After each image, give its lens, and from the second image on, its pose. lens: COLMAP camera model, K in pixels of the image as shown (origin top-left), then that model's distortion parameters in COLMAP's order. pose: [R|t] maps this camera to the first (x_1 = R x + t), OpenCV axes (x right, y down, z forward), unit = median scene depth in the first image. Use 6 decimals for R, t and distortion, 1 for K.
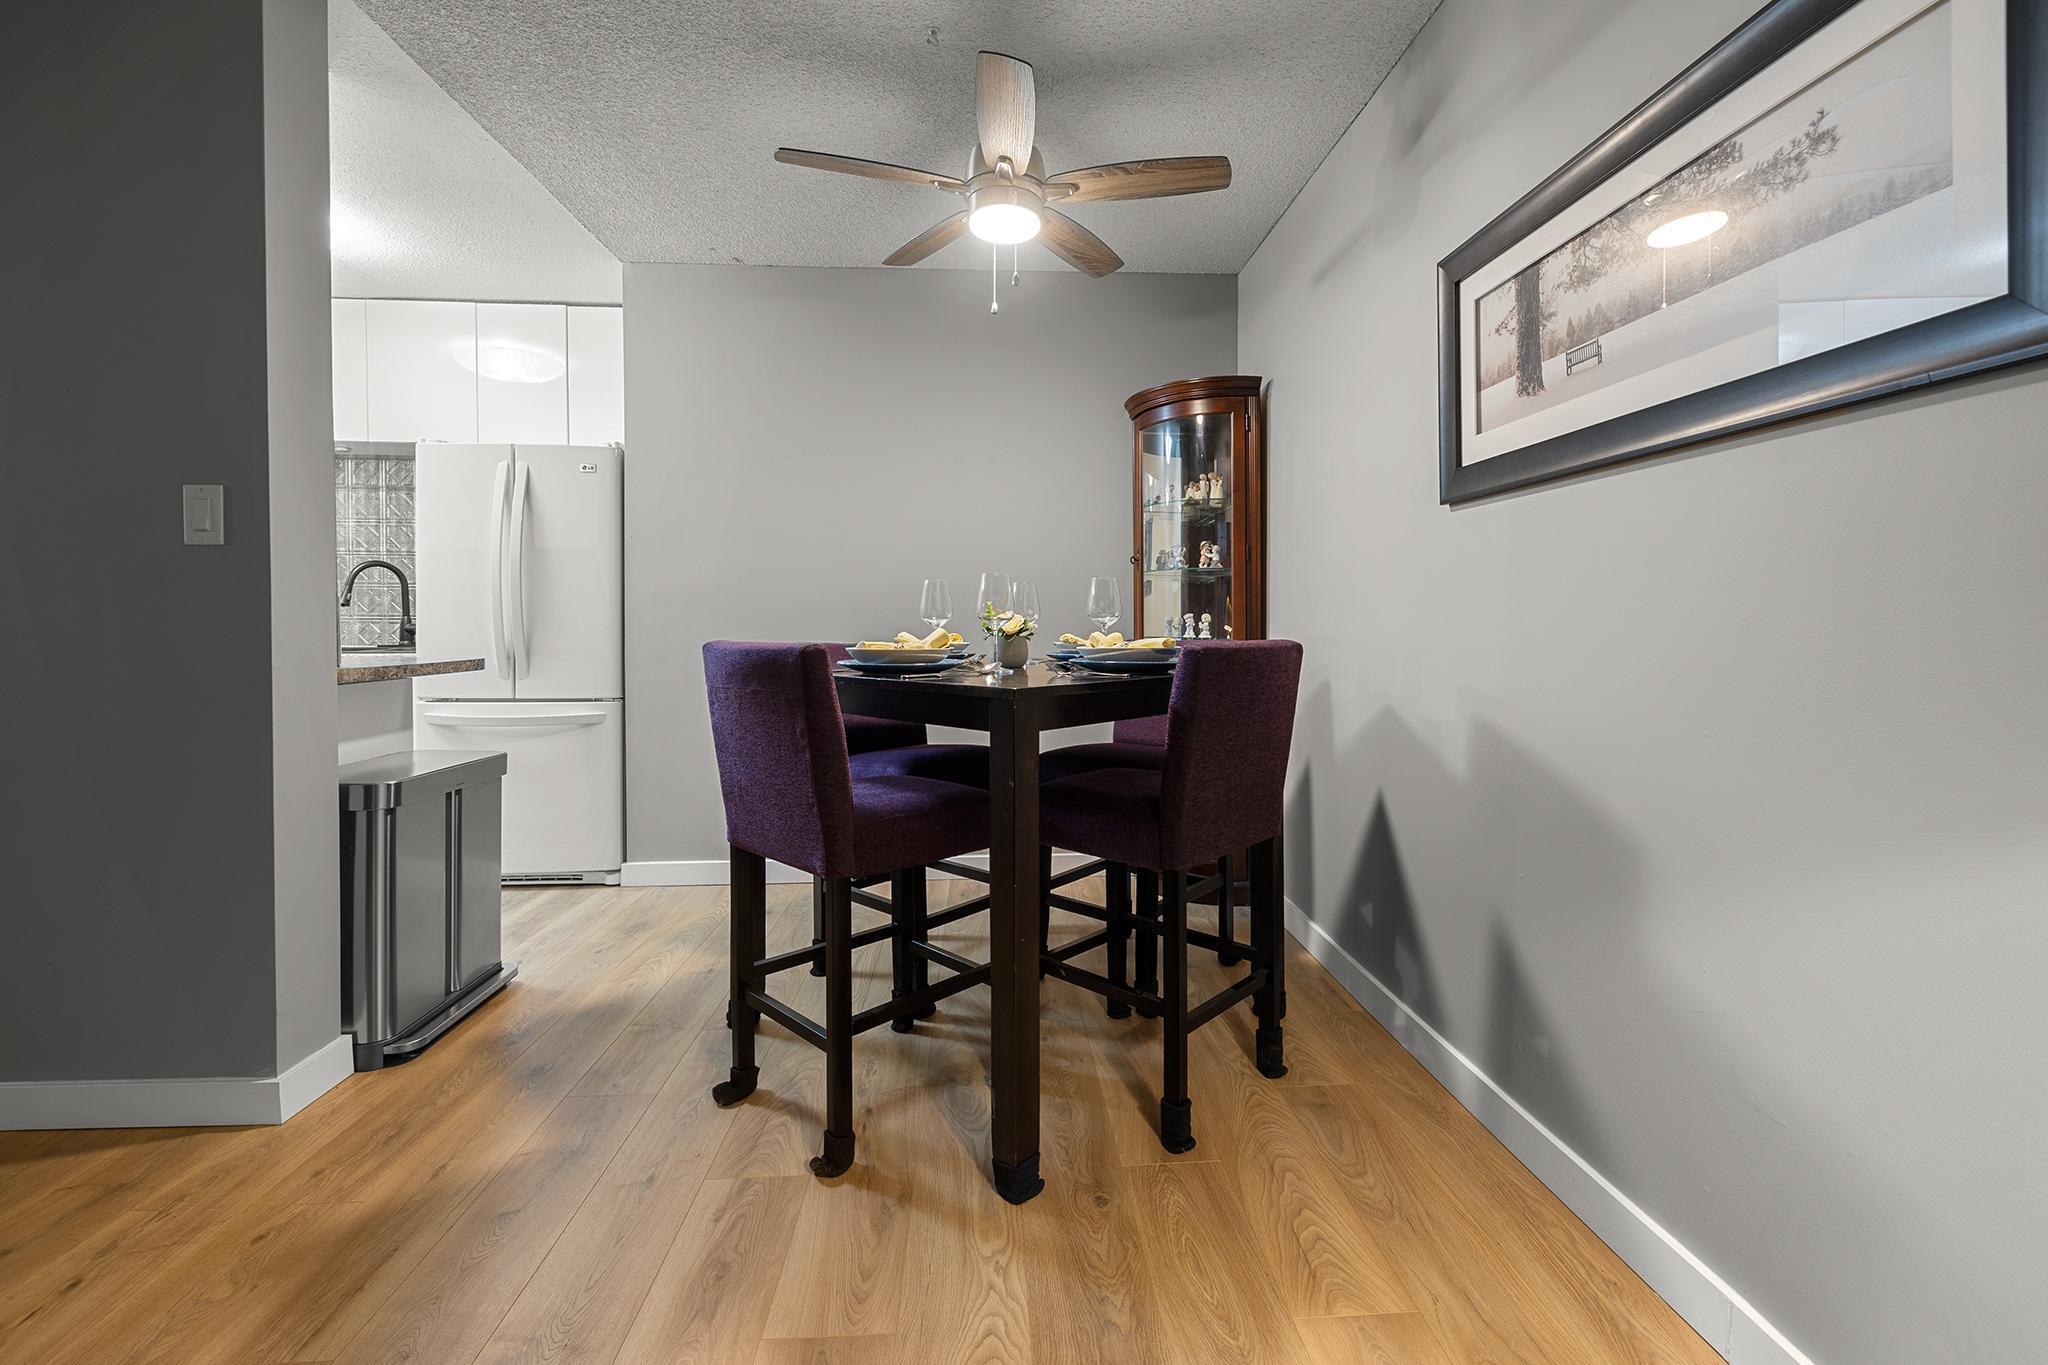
lens RADIAL K [[888.6, 0, 1025.4], [0, 888.6, 635.5], [0, 0, 1]] dist [-0.011737, 0.008615]
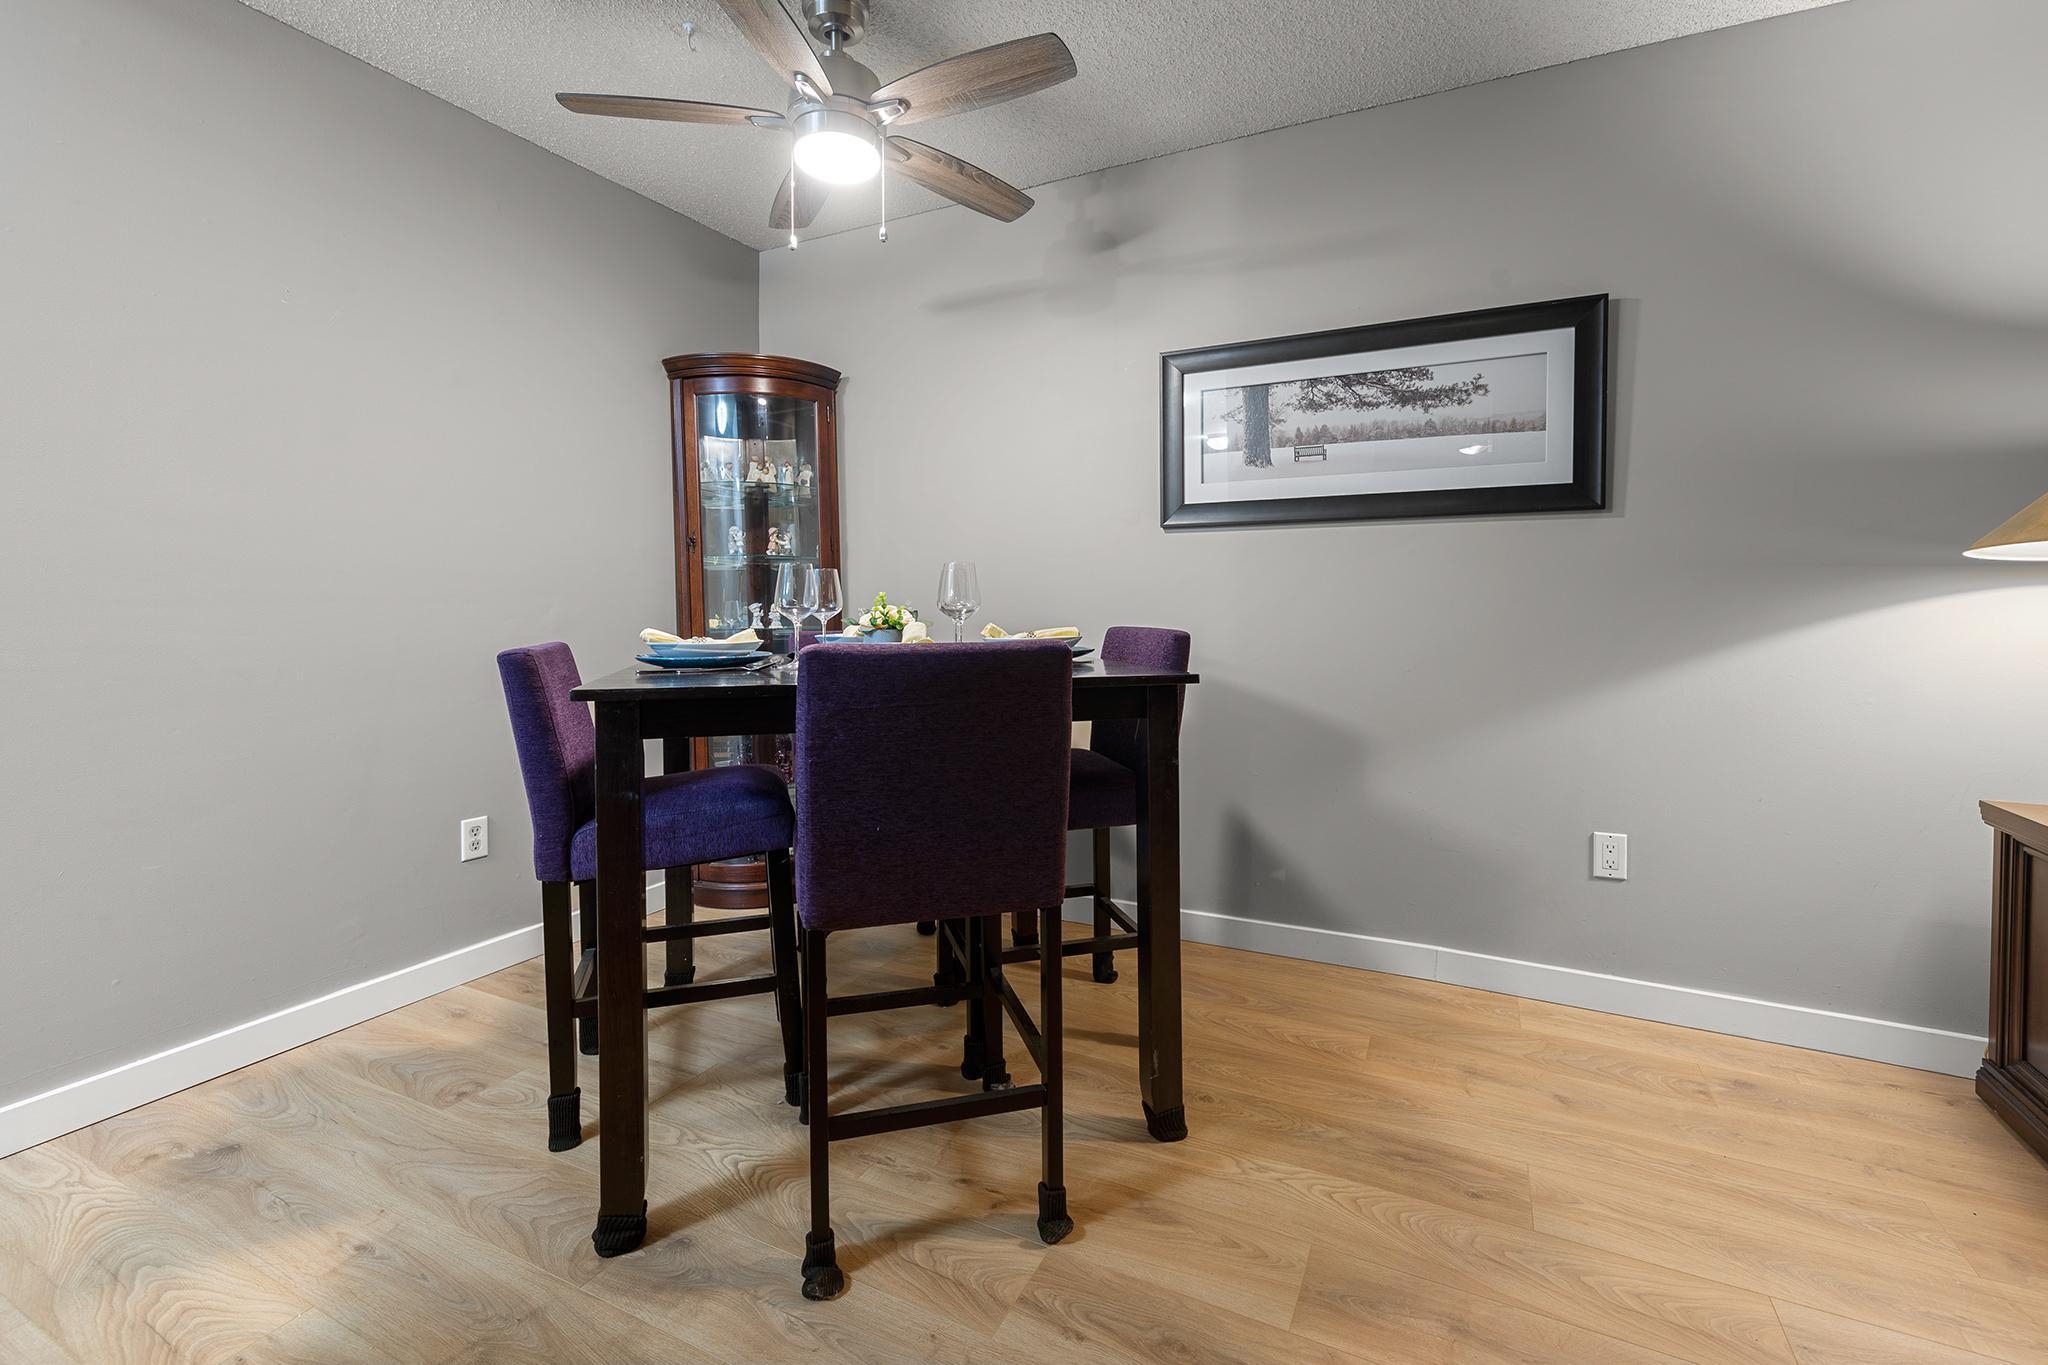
lens RADIAL K [[888.6, 0, 1025.4], [0, 888.6, 635.5], [0, 0, 1]] dist [-0.011737, 0.008615]
pose [[0.492876, -0.029771, 0.869590, -0.970219], [0.018423, 0.999547, 0.023778, -0.018426], [-0.869904, 0.004301, 0.493202, 0.568405]]
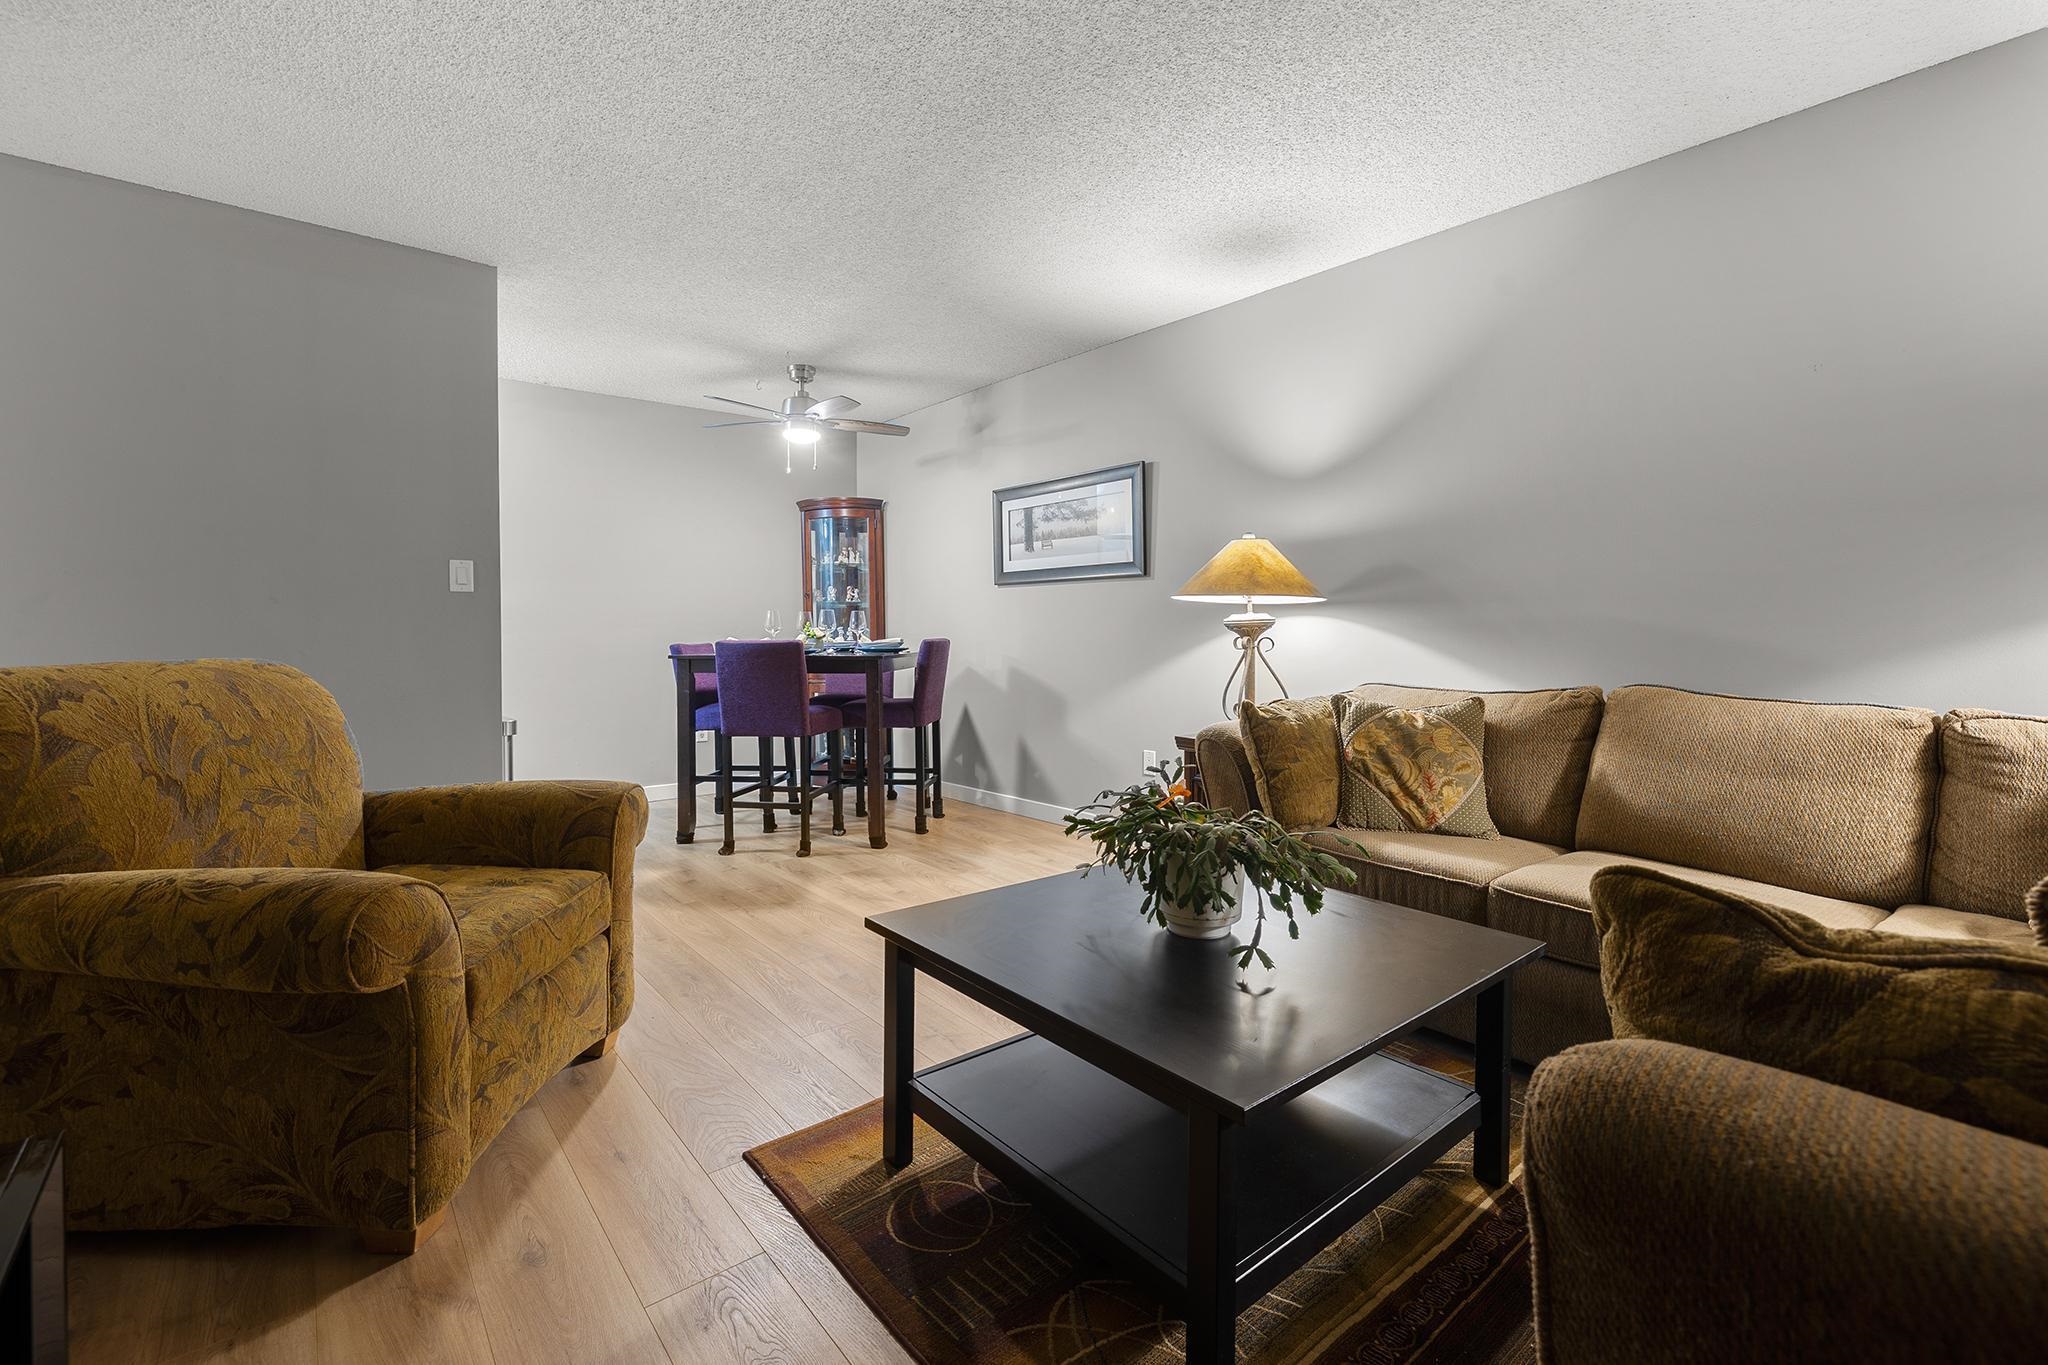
lens RADIAL K [[887.9, 0, 1032.2], [0, 887.9, 646.4], [0, 0, 1]] dist [0.000520, 0.000048]
pose [[0.806879, -0.012353, 0.590587, -1.086526], [0.011800, 0.999919, 0.004795, 0.019770], [-0.590598, 0.003100, 0.806960, -1.279576]]
